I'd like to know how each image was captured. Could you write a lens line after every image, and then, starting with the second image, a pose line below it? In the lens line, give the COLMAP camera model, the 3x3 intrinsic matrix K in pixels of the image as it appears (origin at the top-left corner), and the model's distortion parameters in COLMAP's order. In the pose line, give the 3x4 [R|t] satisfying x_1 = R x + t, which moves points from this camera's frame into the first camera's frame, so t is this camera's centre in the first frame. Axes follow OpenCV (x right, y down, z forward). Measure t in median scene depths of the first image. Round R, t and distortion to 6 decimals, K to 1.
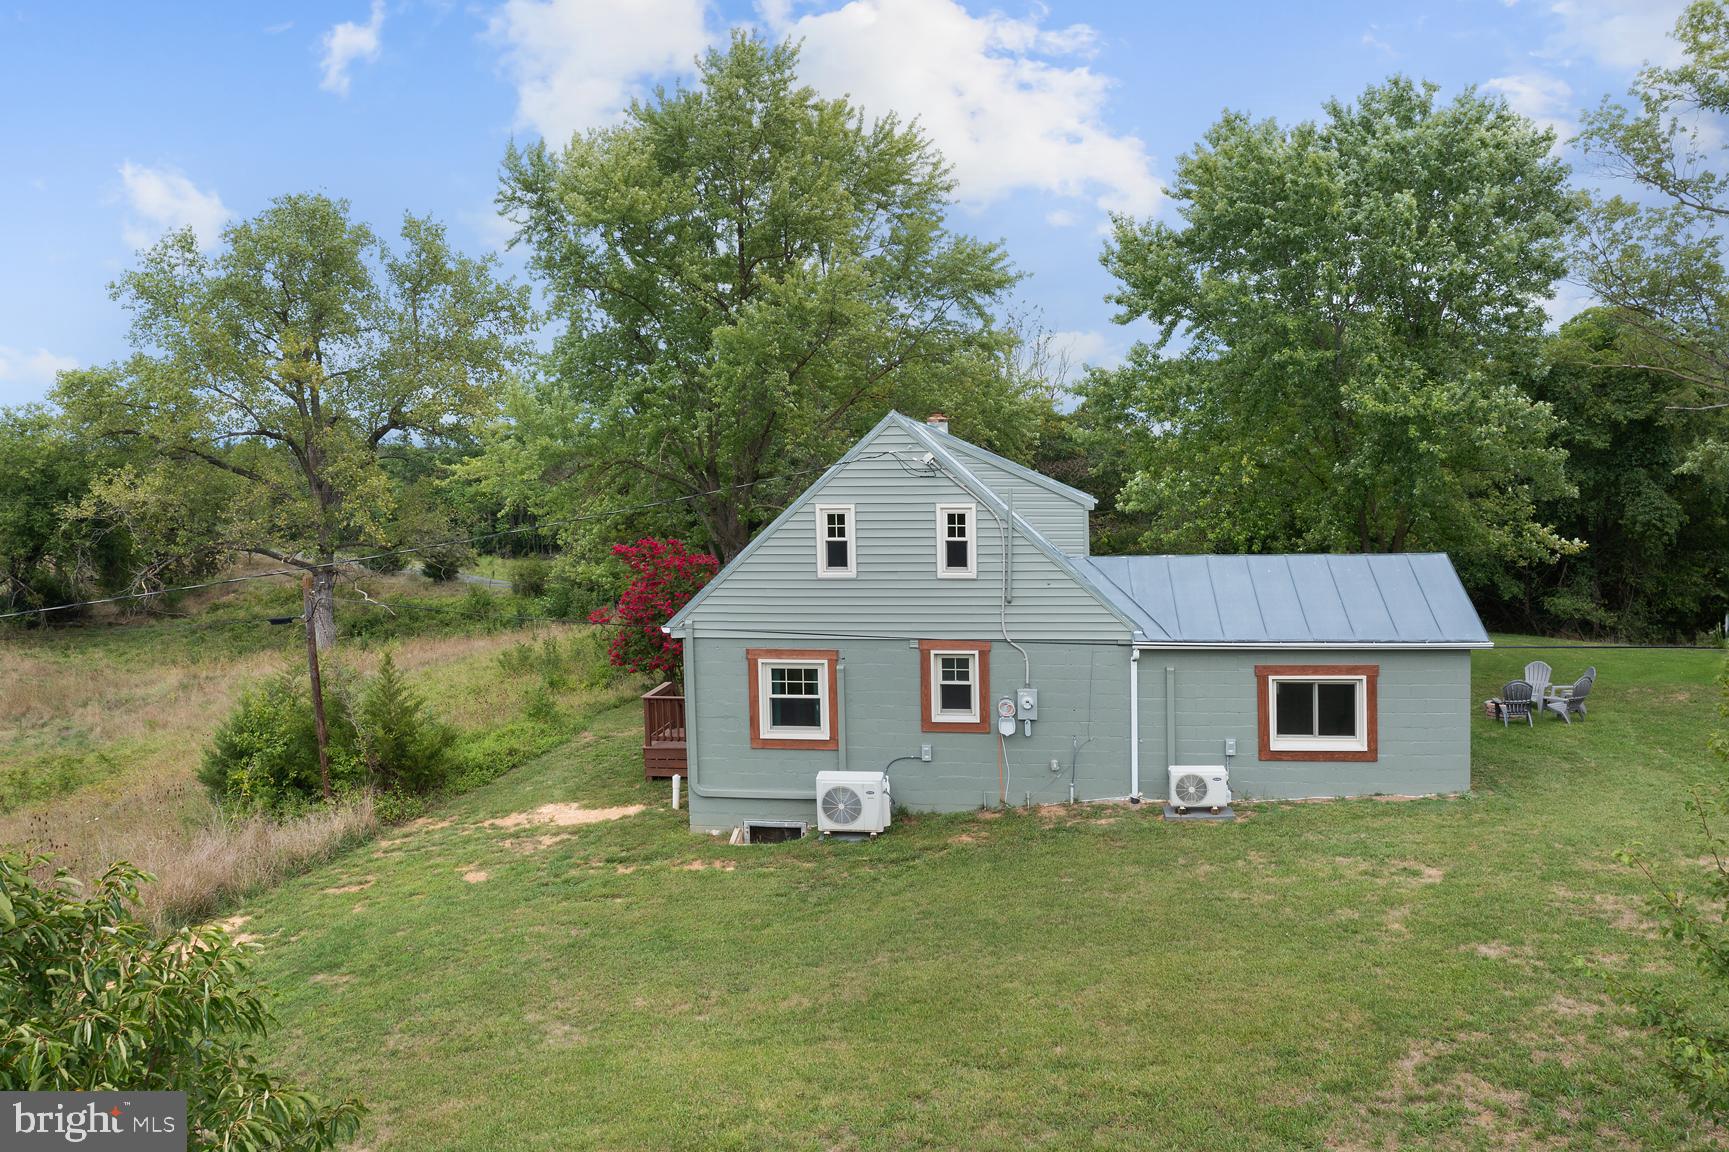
lens RADIAL K [[1365.3, 0, 869.1], [0, 1365.3, 569.1], [0, 0, 1]] dist [-0.017171, -0.004769]
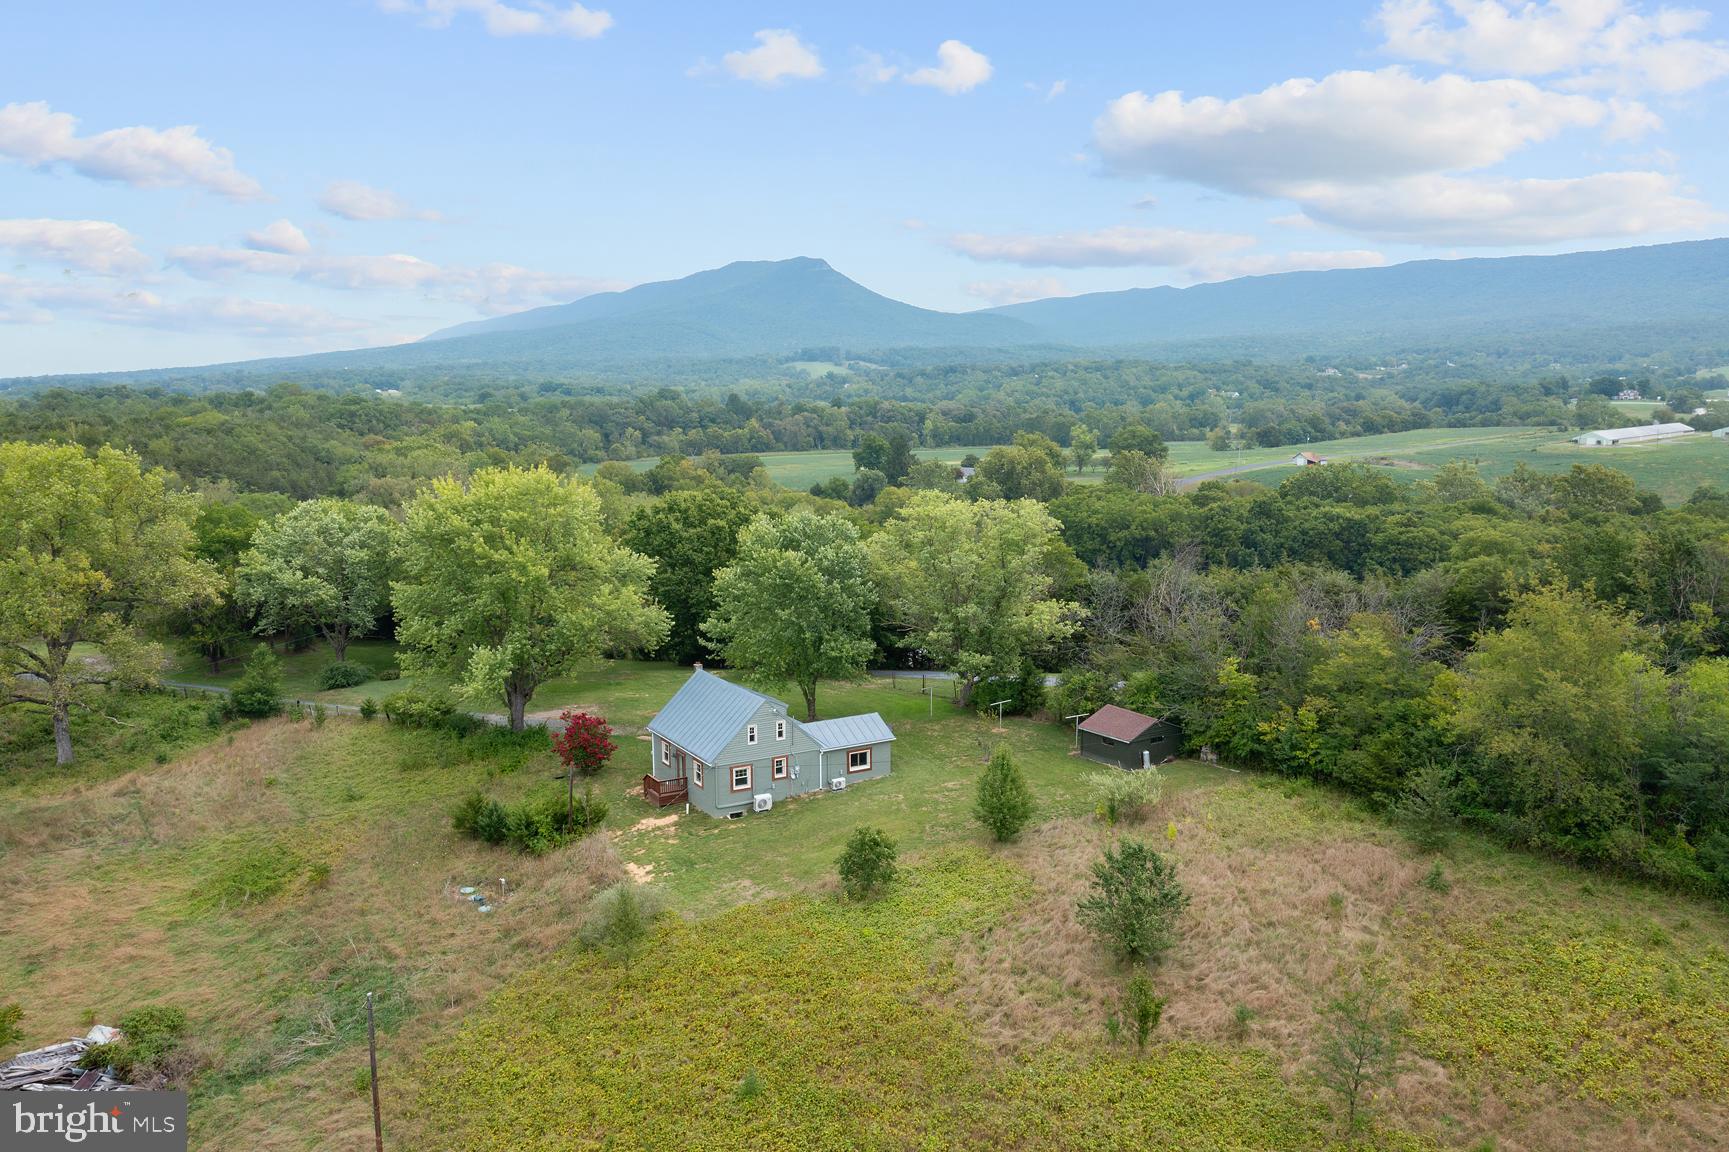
lens RADIAL K [[1365.3, 0, 869.1], [0, 1365.3, 569.1], [0, 0, 1]] dist [-0.017171, -0.004769]
pose [[0.796691, -0.076847, 0.599481, -2.000994], [0.039098, 0.996359, 0.075763, -0.753962], [-0.603121, -0.036921, 0.796795, -2.190889]]
